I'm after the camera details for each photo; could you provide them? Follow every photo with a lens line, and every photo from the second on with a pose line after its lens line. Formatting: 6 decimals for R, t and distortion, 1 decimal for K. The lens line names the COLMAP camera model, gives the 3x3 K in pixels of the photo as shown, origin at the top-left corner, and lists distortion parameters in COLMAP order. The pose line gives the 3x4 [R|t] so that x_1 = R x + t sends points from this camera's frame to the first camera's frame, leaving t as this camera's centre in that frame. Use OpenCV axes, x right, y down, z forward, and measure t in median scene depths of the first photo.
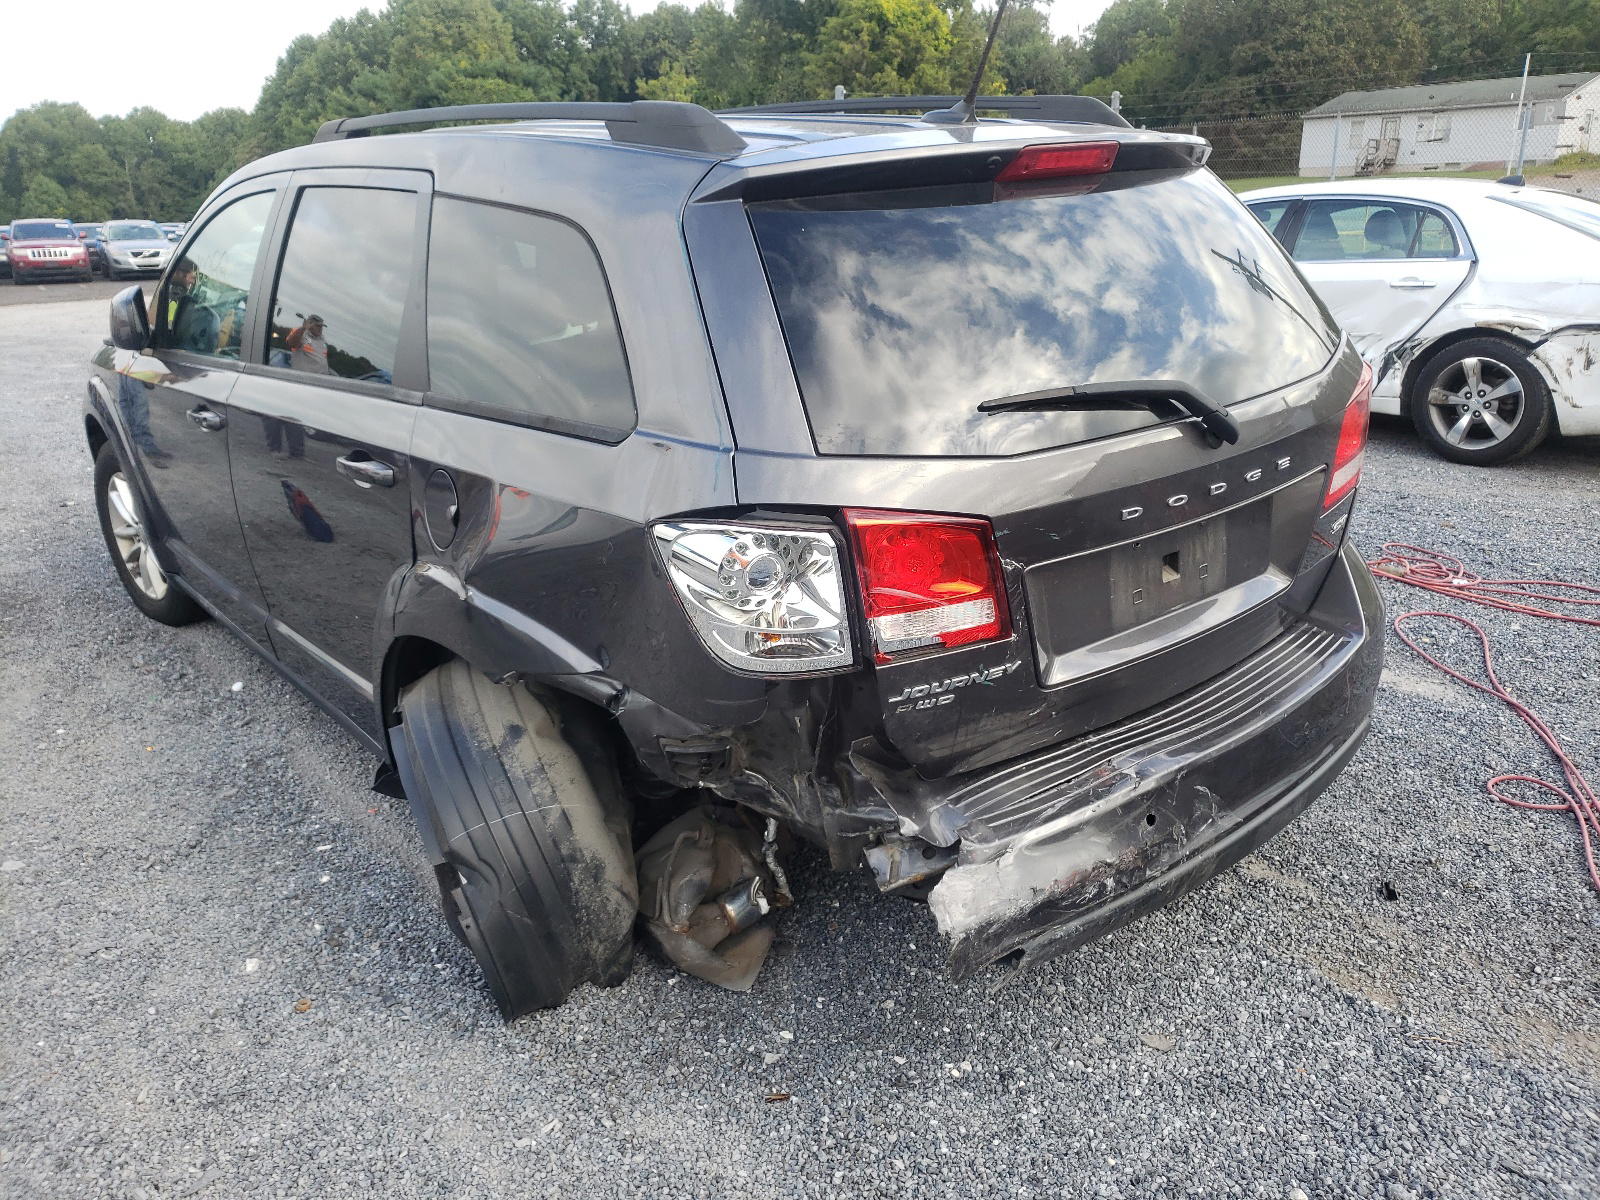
lens RADIAL K [[1290.0, 0, 802.1], [0, 1290.0, 596.5], [0, 0, 1]] dist [0.013899, 0.003431]
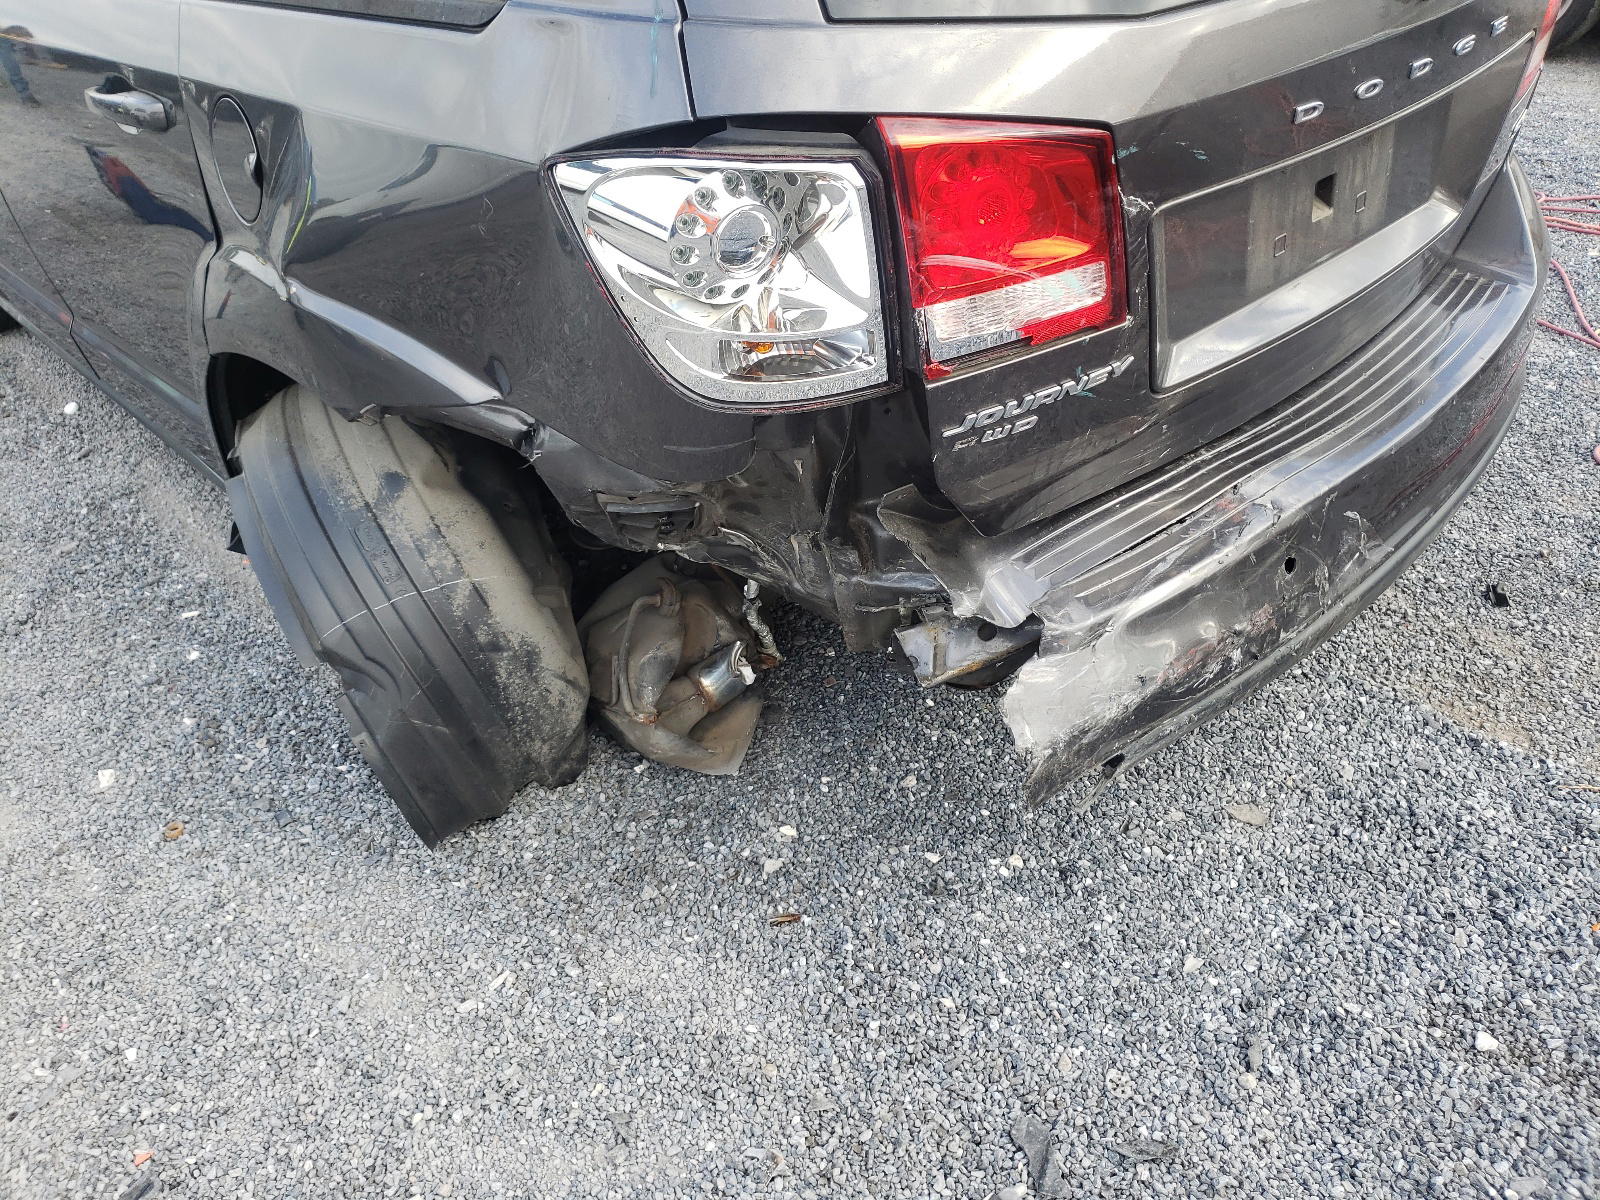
lens RADIAL K [[1290.0, 0, 802.1], [0, 1290.0, 596.5], [0, 0, 1]] dist [0.013899, 0.003431]
pose [[0.997379, -0.060732, 0.039330, -0.028199], [0.048555, 0.964795, 0.258483, -0.009246], [-0.053643, -0.255896, 0.965215, 0.286360]]
